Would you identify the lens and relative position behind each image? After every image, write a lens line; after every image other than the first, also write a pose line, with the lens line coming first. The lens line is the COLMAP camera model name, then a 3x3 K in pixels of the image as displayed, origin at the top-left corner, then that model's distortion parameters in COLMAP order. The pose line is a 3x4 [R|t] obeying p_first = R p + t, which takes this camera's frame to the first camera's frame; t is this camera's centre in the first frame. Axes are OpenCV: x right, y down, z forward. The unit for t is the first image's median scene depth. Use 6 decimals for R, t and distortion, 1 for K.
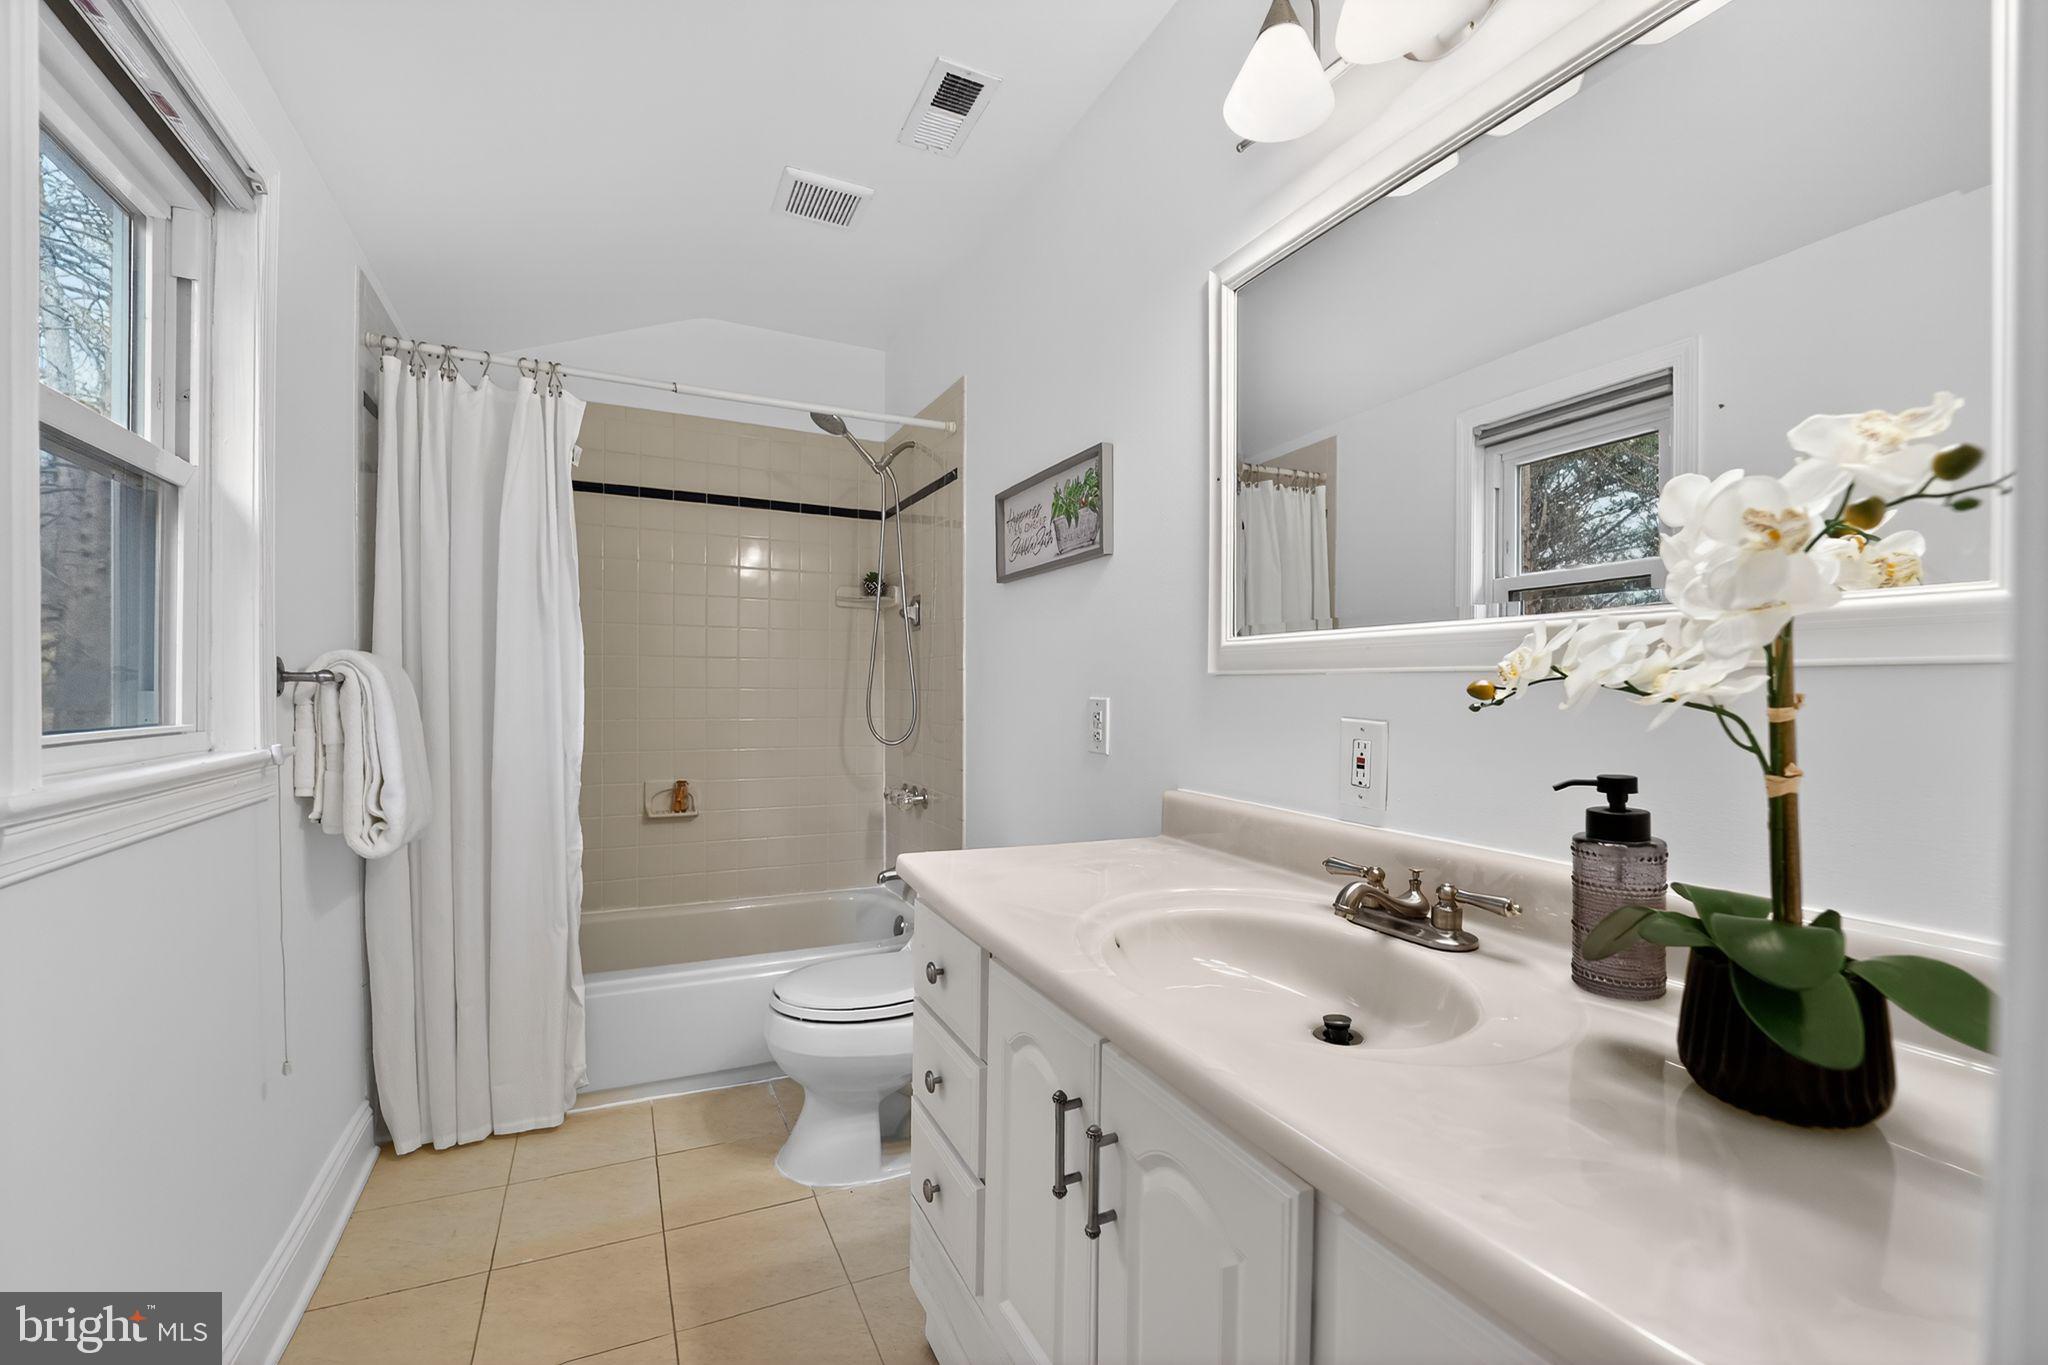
lens RADIAL K [[846.9, 0, 1039.4], [0, 846.9, 685.2], [0, 0, 1]] dist [-0.001348, -0.007506]
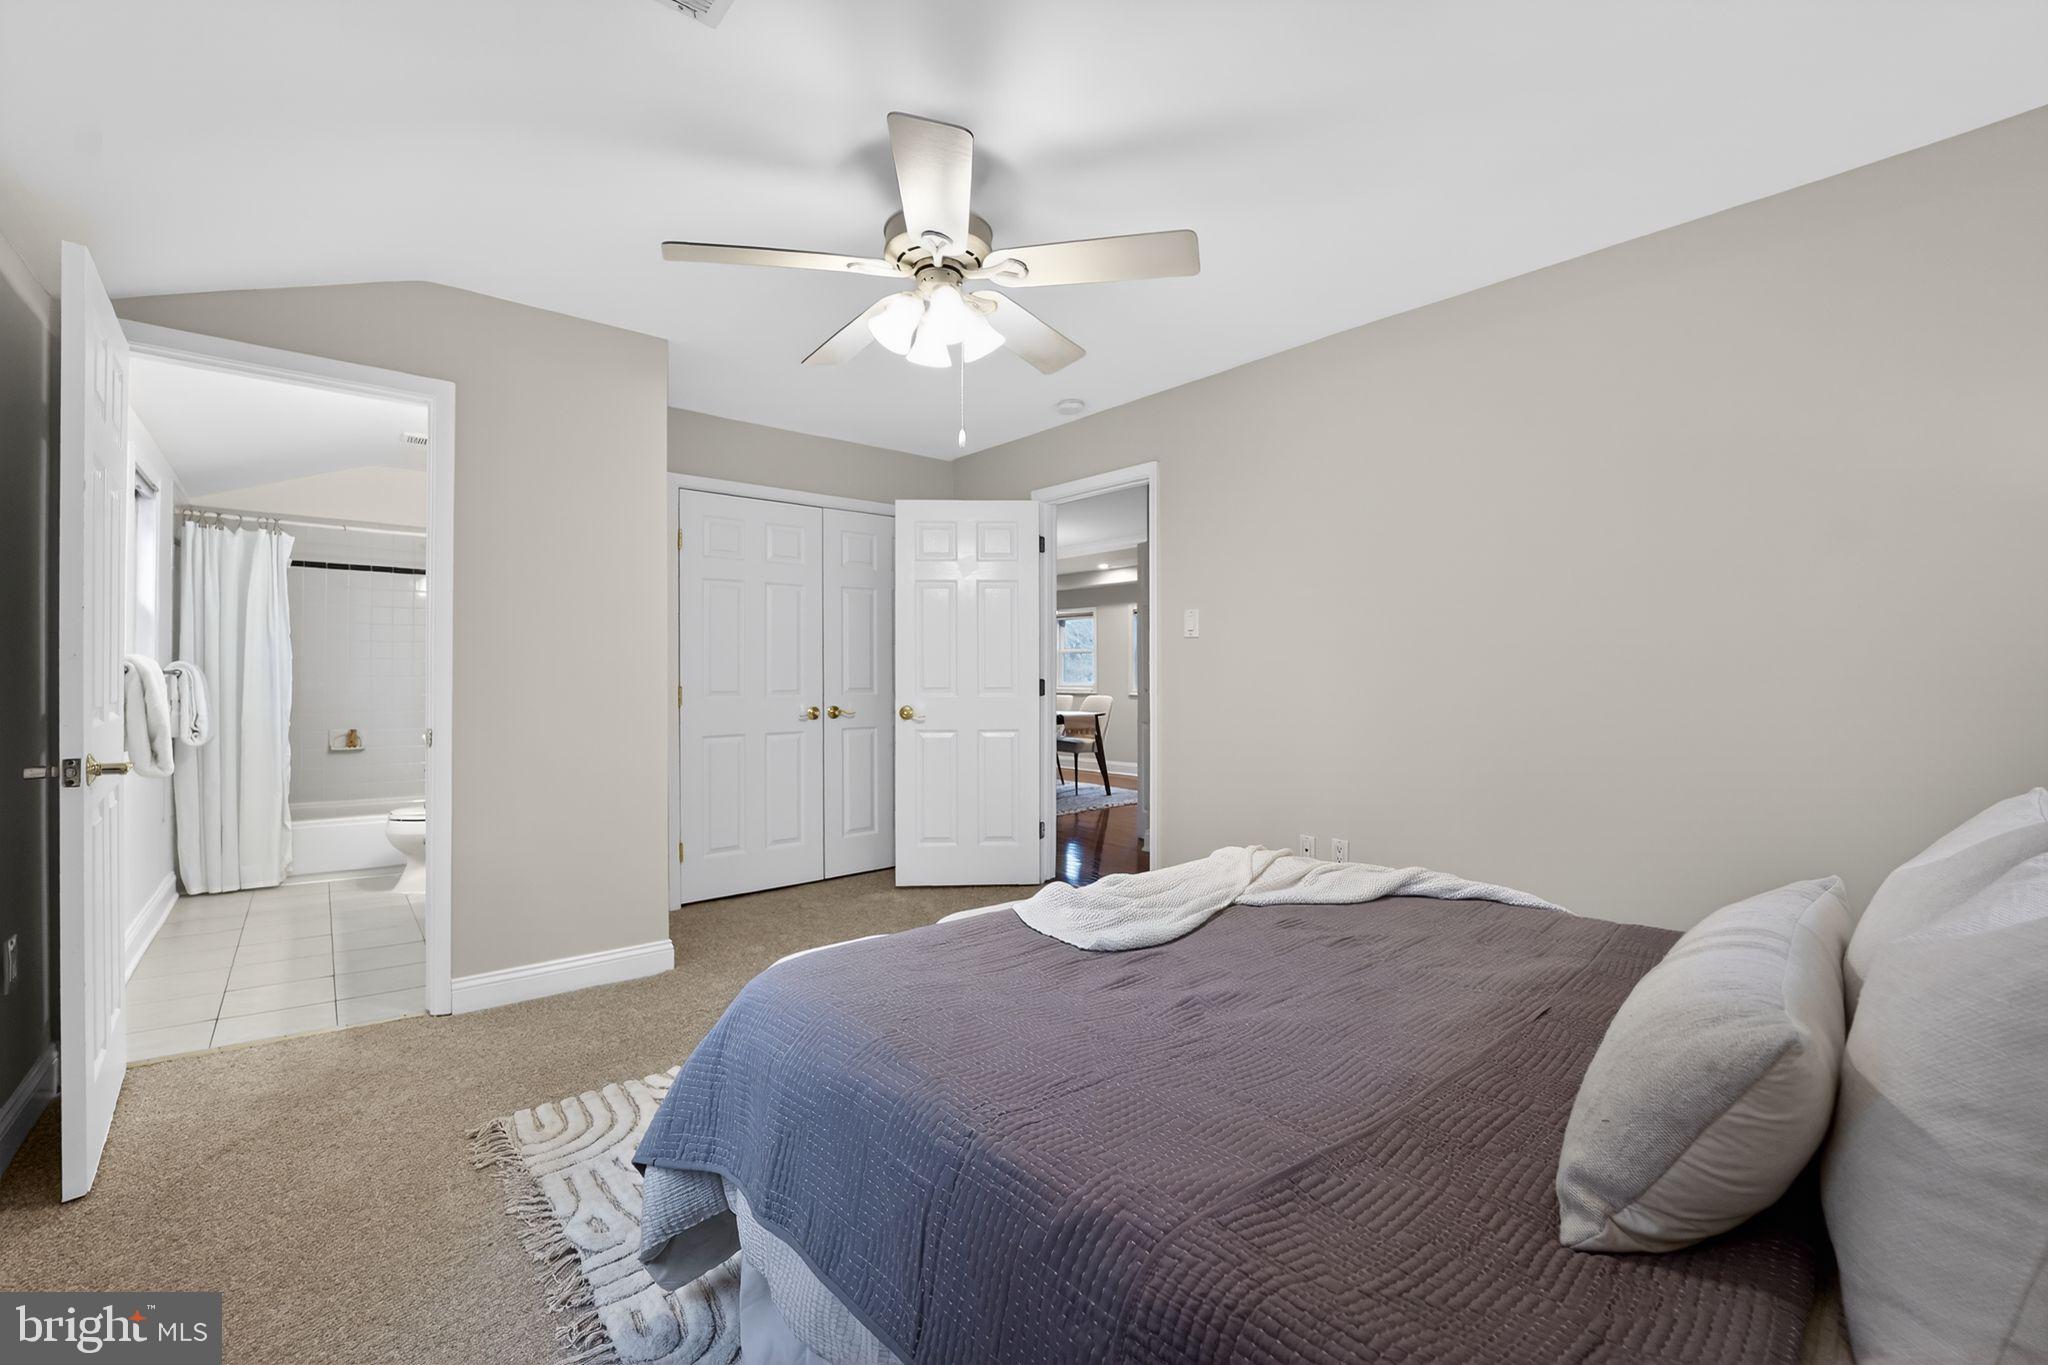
lens RADIAL K [[846.9, 0, 1039.4], [0, 846.9, 685.2], [0, 0, 1]] dist [-0.001348, -0.007506]
pose [[0.971123, 0.012009, 0.238279, 0.753361], [-0.013250, 0.999906, 0.003609, -0.010978], [-0.238213, -0.006662, 0.971190, -1.451824]]
